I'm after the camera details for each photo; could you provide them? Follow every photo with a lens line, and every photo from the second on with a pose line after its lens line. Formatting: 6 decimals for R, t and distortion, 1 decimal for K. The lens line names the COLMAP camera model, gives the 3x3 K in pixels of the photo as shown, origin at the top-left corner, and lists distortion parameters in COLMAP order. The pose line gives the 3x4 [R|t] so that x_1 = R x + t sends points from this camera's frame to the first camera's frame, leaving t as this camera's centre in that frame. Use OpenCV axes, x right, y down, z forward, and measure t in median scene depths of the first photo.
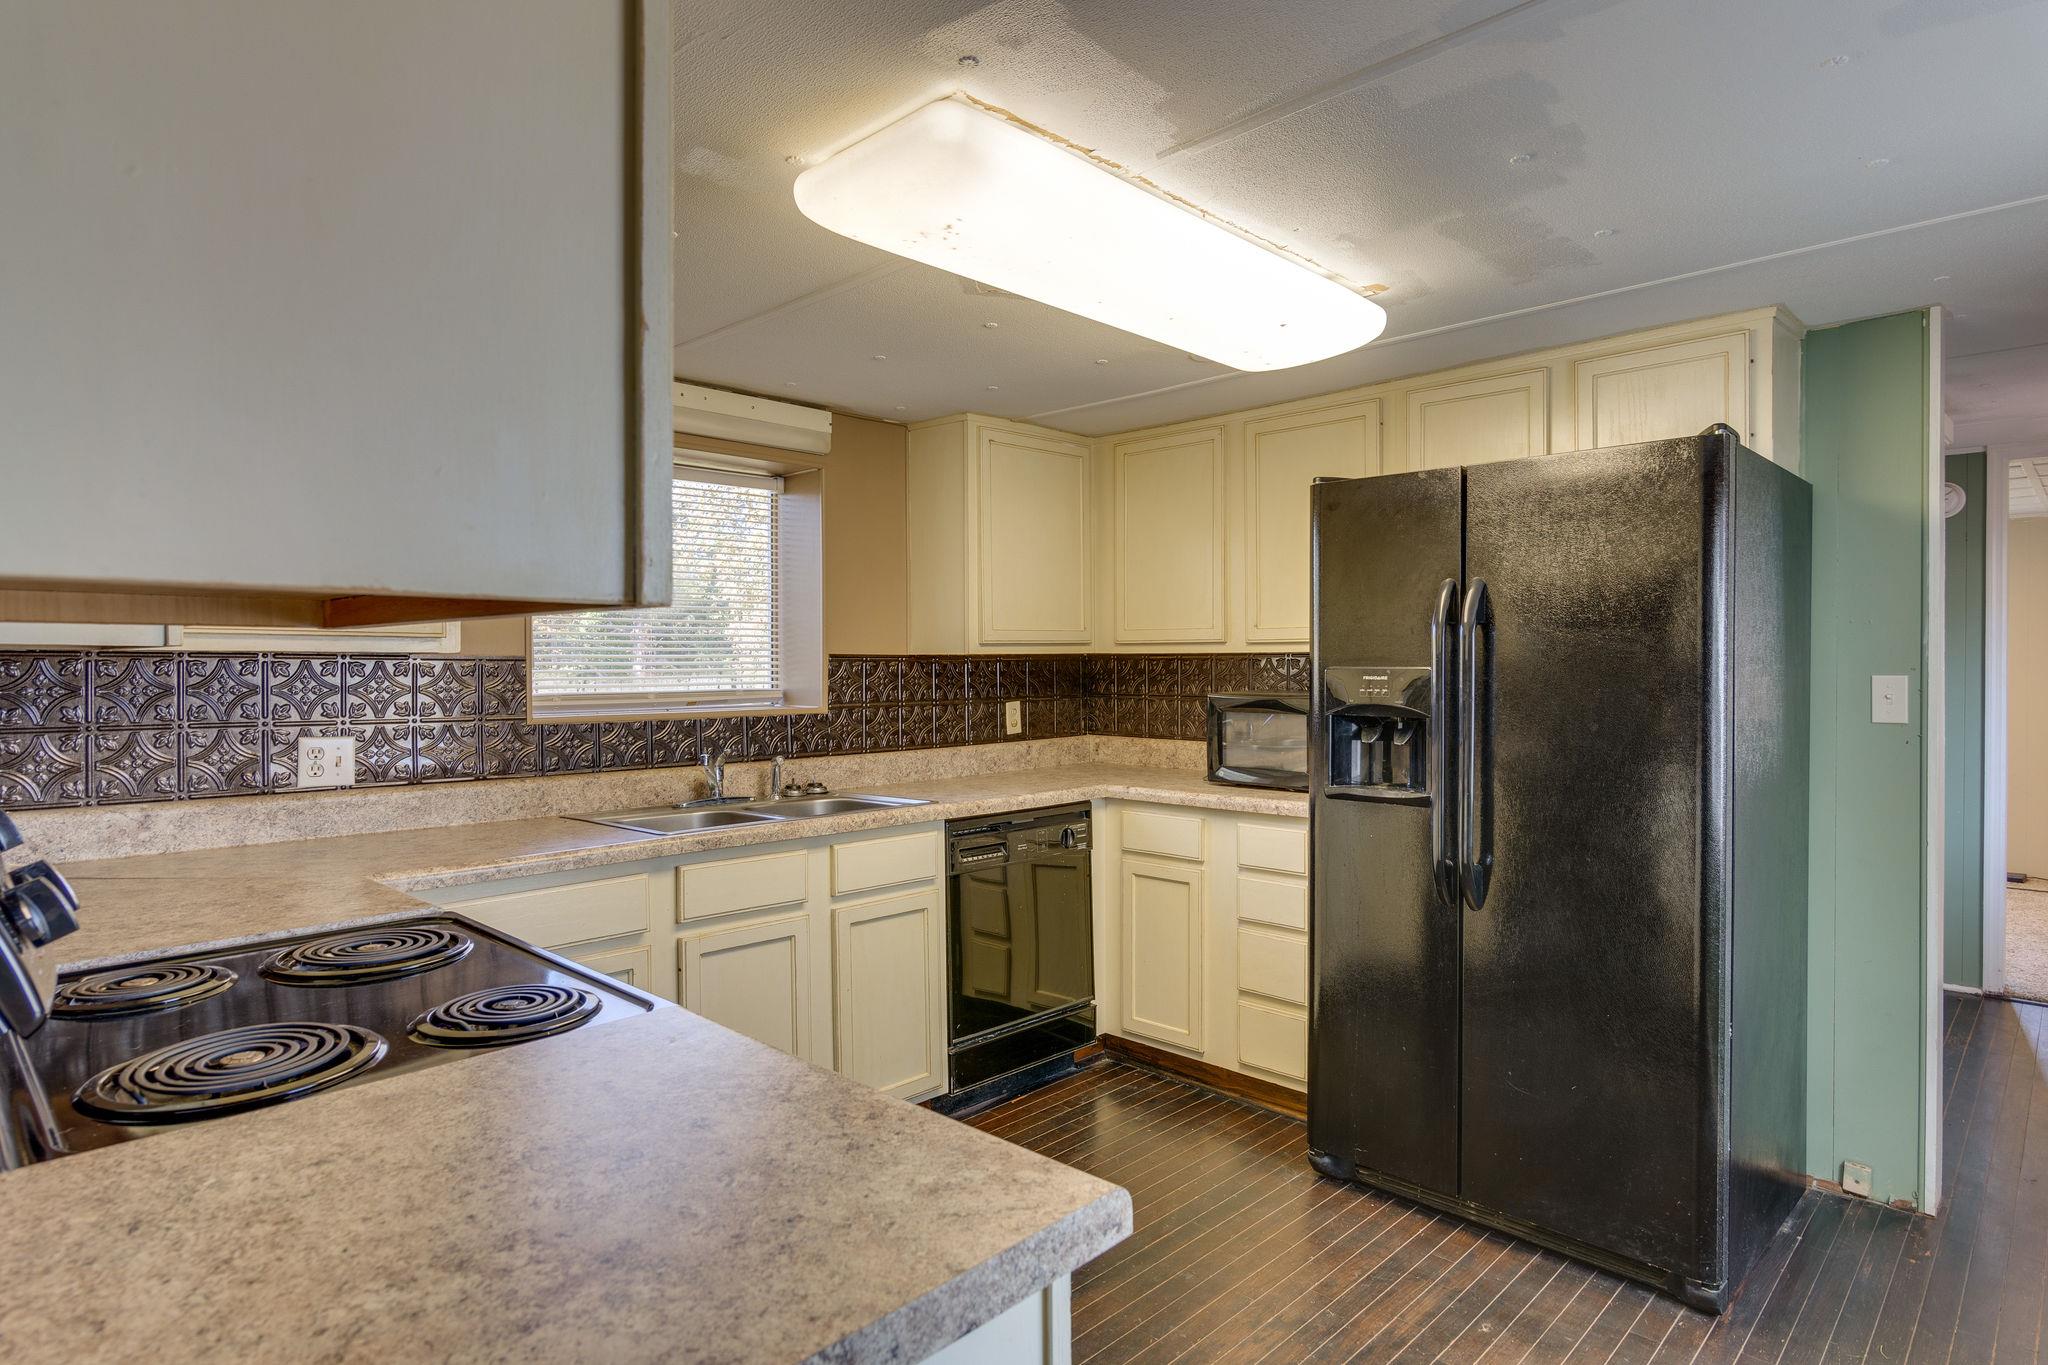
lens RADIAL K [[1130.4, 0, 1024.0], [0, 1130.4, 682.5], [0, 0, 1]] dist [-0.001361, -0.000910]
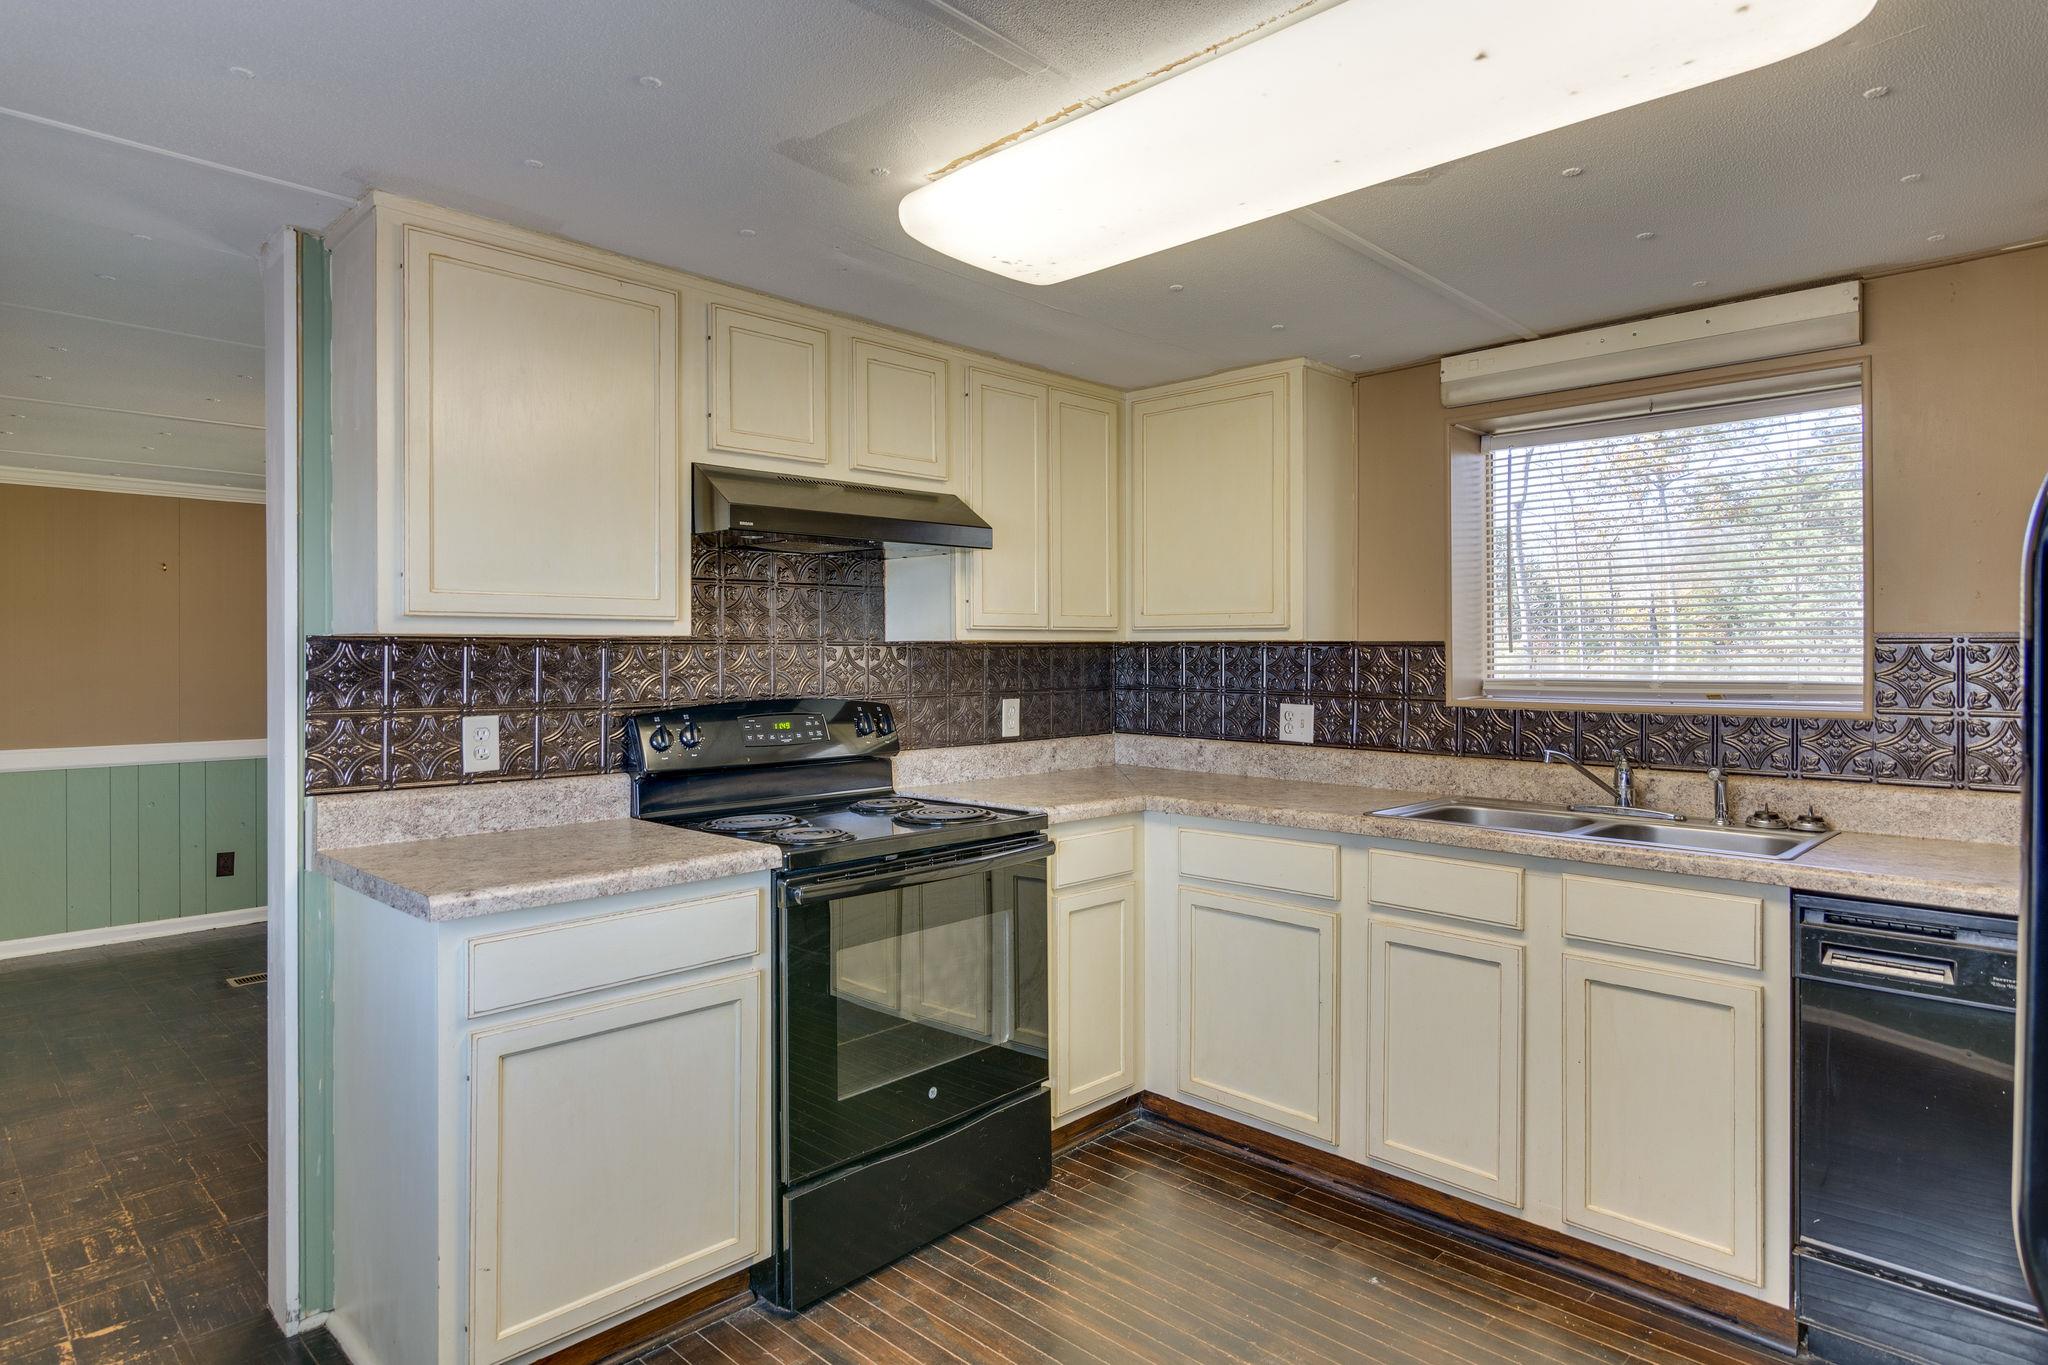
lens RADIAL K [[1130.4, 0, 1024.0], [0, 1130.4, 682.5], [0, 0, 1]] dist [-0.001361, -0.000910]
pose [[-0.003806, 0.030477, -0.999528, 0.615381], [-0.013439, 0.999444, 0.030525, -0.012048], [0.999902, 0.013549, -0.003394, 0.590913]]
